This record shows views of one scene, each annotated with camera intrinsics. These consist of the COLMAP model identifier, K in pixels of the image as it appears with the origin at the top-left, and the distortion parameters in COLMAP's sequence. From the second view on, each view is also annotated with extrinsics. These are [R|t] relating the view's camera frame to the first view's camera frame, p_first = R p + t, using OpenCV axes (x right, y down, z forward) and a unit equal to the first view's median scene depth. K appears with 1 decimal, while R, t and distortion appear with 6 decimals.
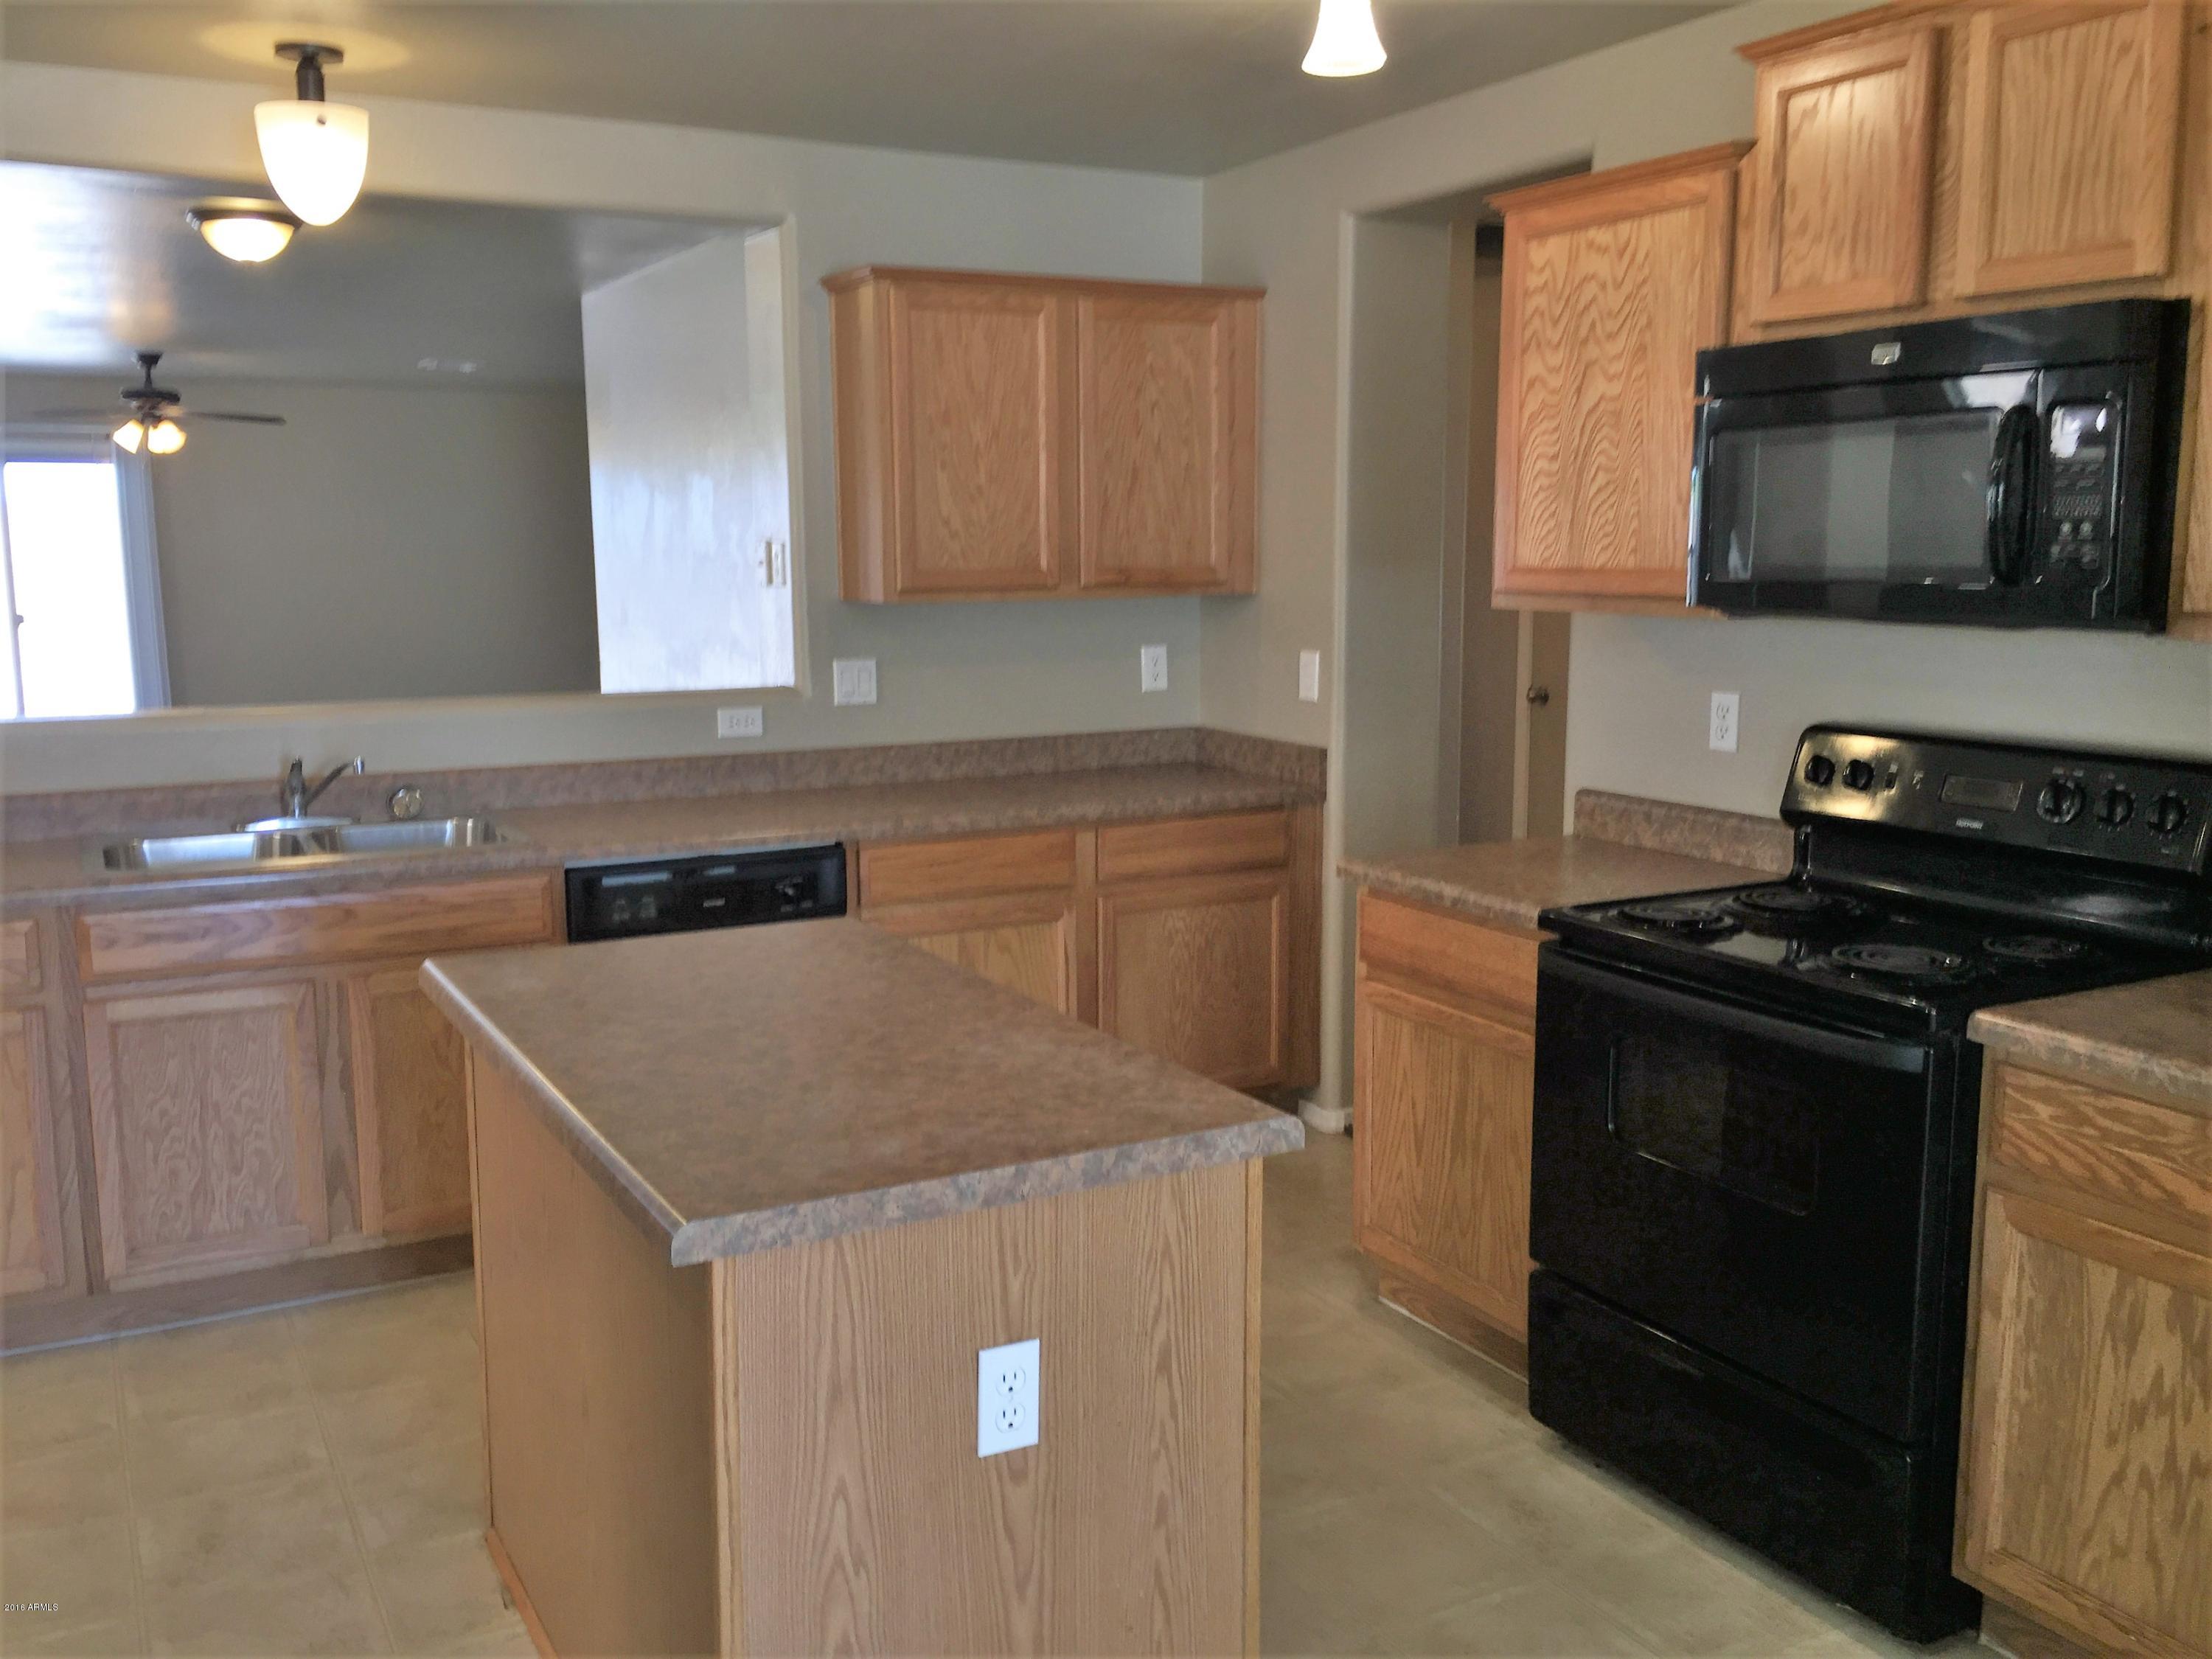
lens RADIAL K [[1904.8, 0, 1106.0], [0, 1904.8, 829.5], [0, 0, 1]] dist [0.121004, -0.164080]
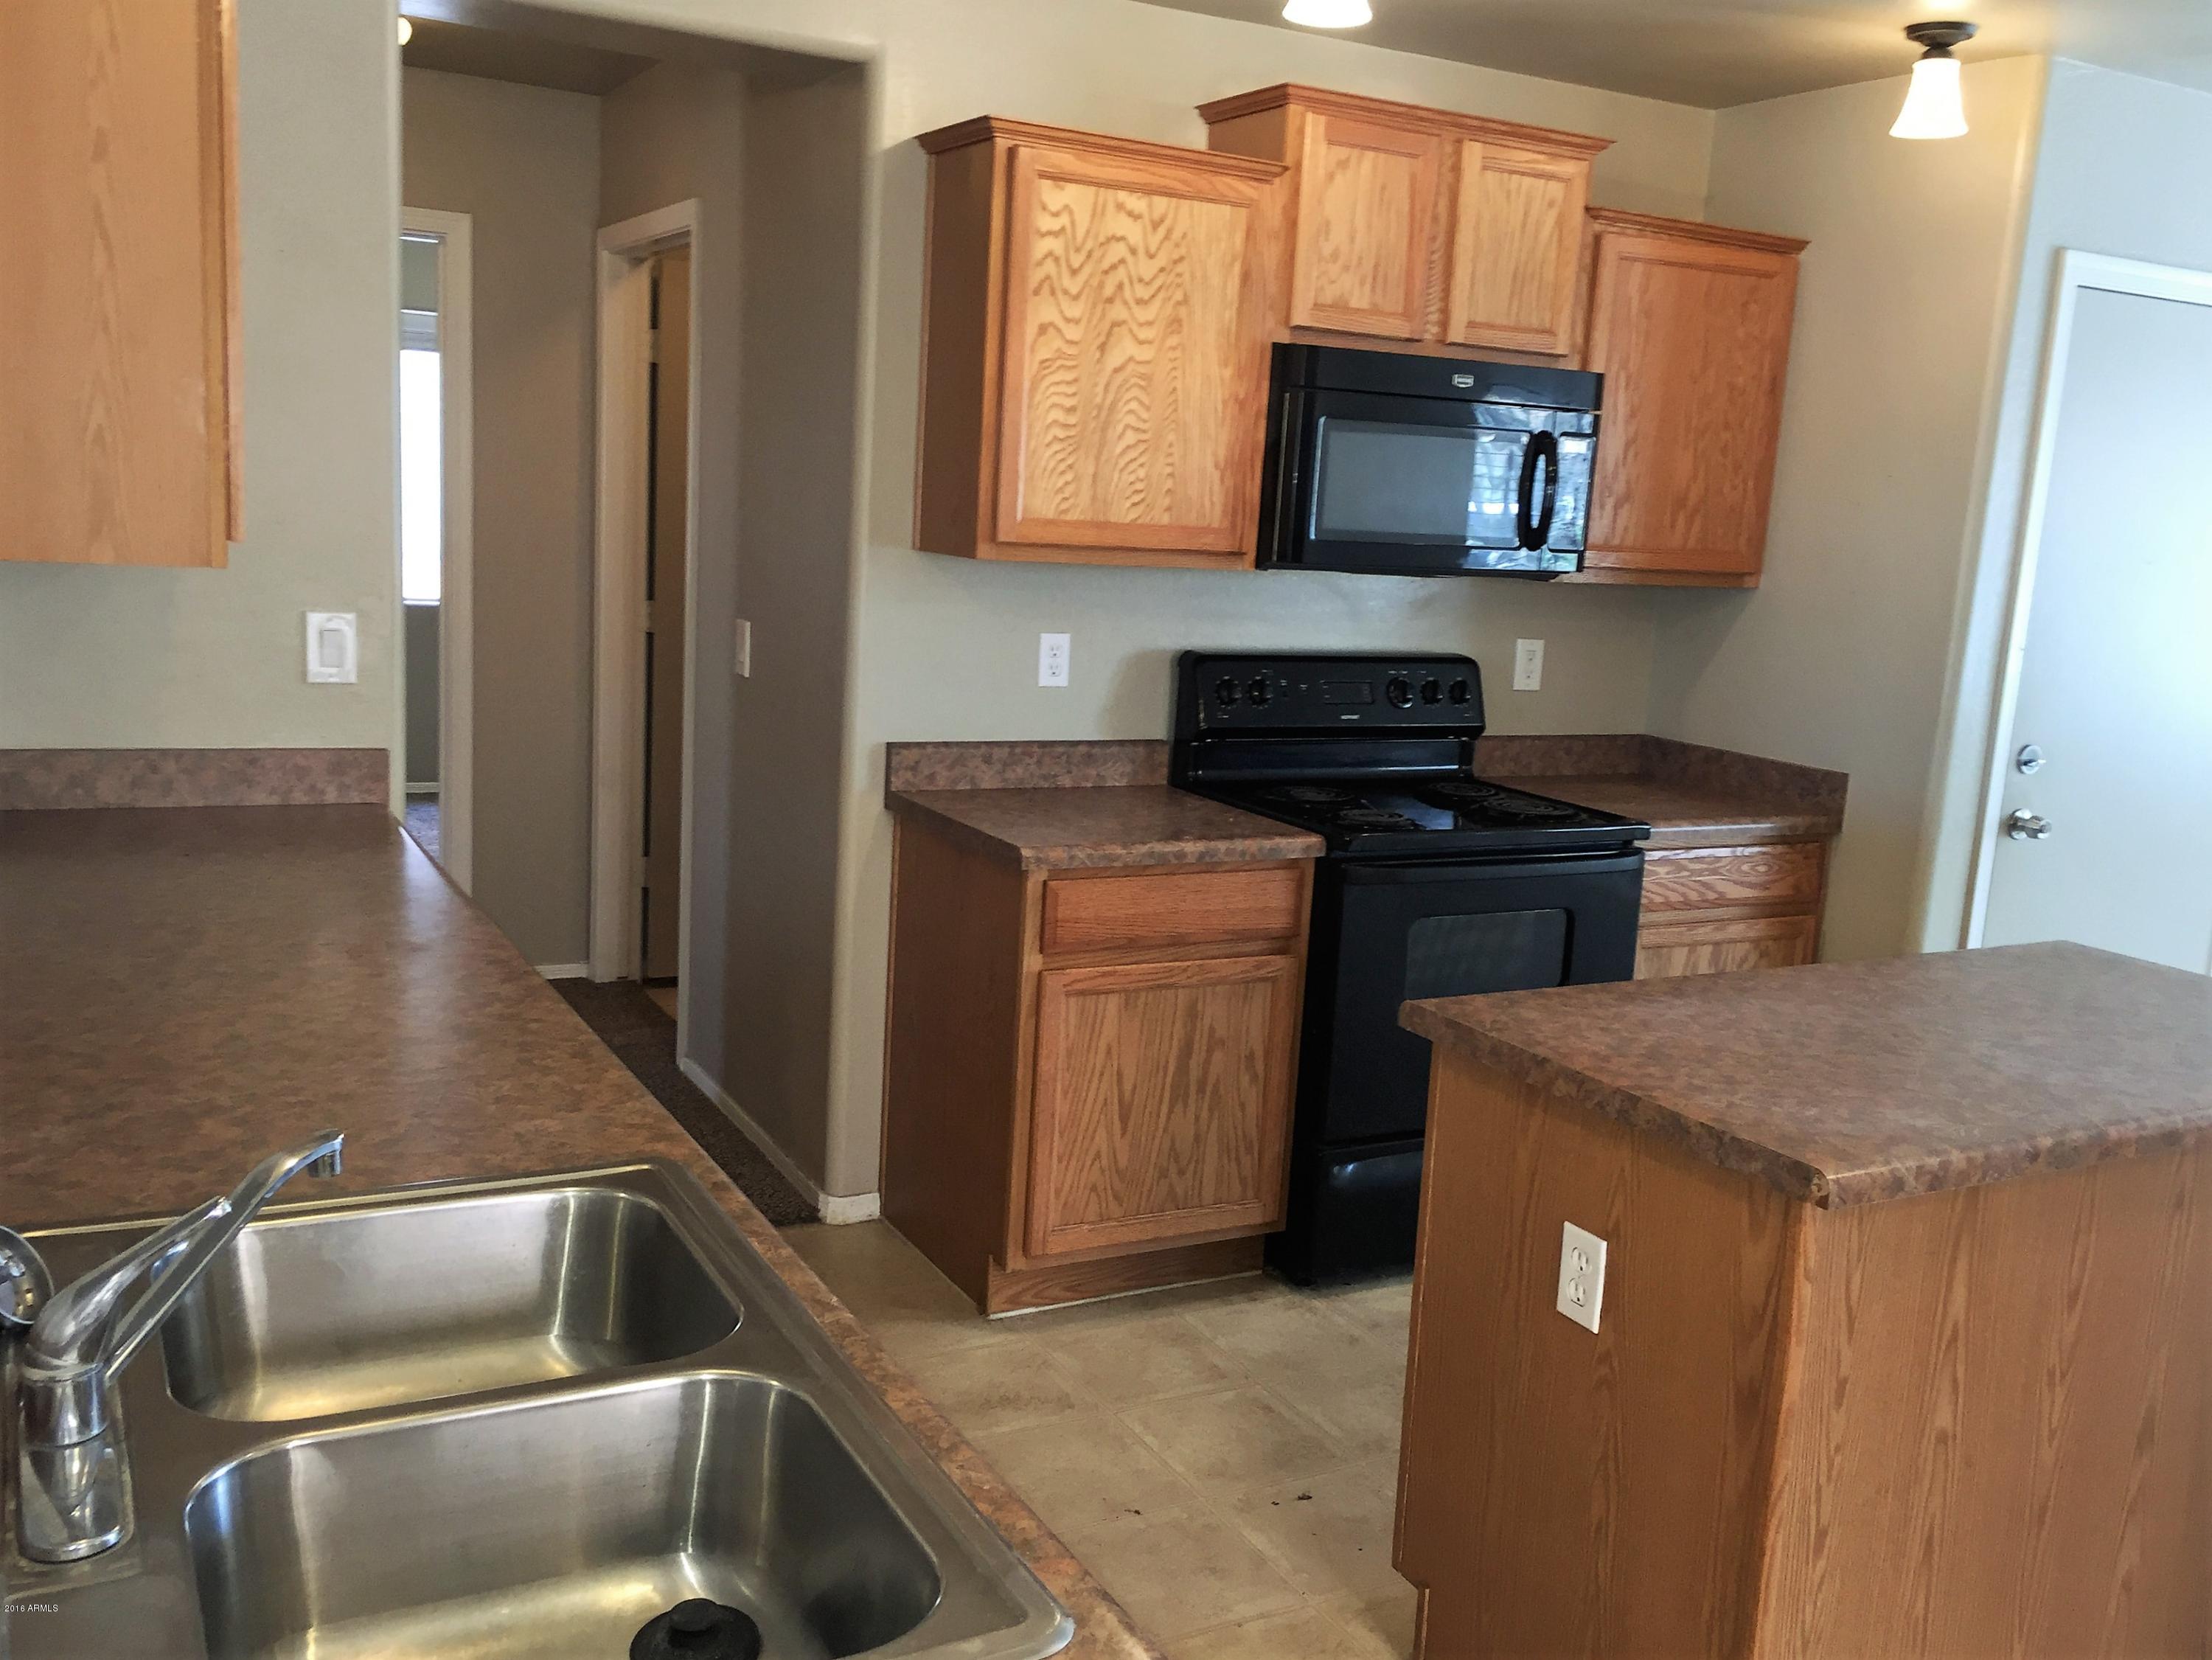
lens RADIAL K [[1978.7, 0, 1106.0], [0, 1978.7, 830.0], [0, 0, 1]] dist [0.068379, -0.000113]
pose [[-0.001067, -0.170227, 0.985404, -0.845372], [0.091122, 0.981289, 0.169614, -0.157870], [-0.995839, 0.089973, 0.014465, 1.021428]]
